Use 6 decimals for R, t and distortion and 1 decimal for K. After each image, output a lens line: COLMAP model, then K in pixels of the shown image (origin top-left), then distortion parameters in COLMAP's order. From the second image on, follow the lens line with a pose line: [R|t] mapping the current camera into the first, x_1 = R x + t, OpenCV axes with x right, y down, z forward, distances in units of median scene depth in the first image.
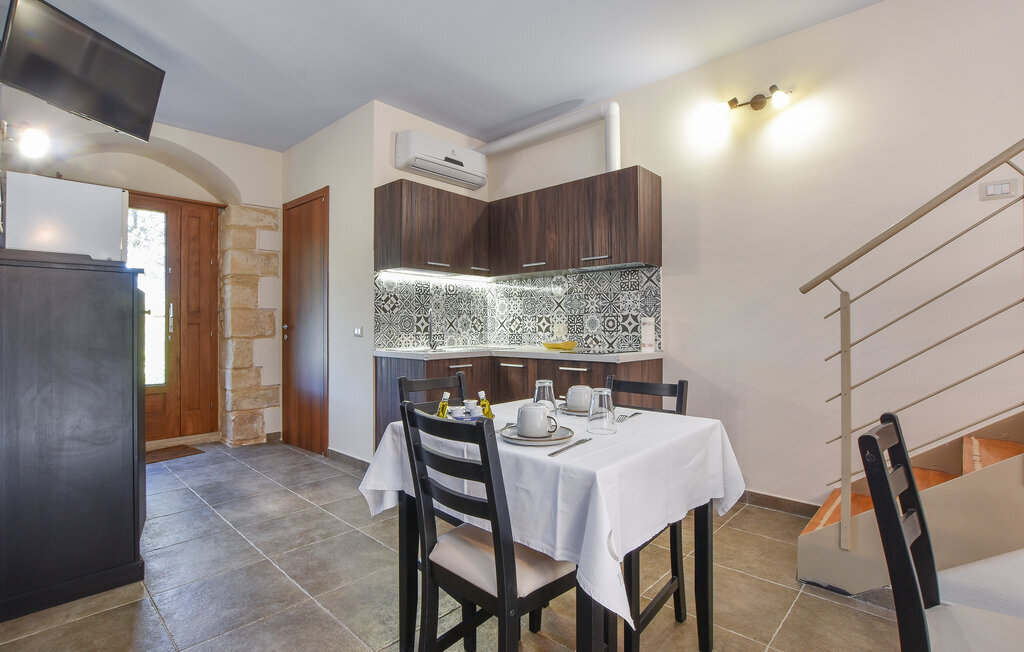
lens RADIAL K [[484.4, 0, 512.0], [0, 484.4, 314.2], [0, 0, 1]] dist [-0.000117, 0.000049]
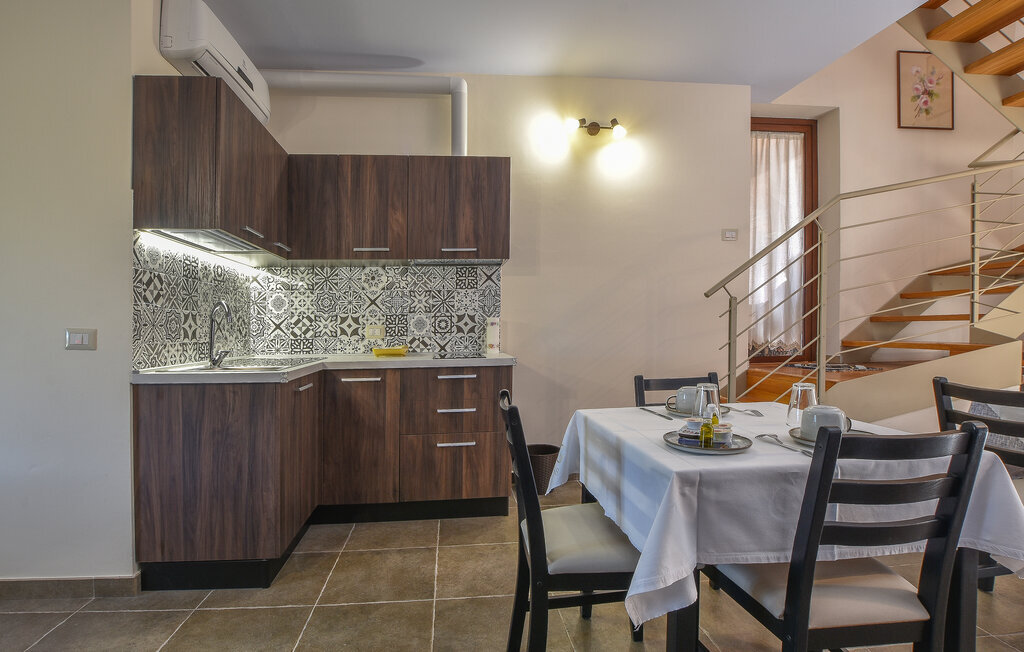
lens RADIAL K [[474.0, 0, 512.0], [0, 474.0, 326.0], [0, 0, 1]] dist [0.000276, 0.000054]
pose [[0.685955, -0.004797, 0.727628, -0.350729], [-0.006137, 0.999905, 0.012378, 0.010790], [-0.727618, -0.012956, 0.685860, 0.298370]]
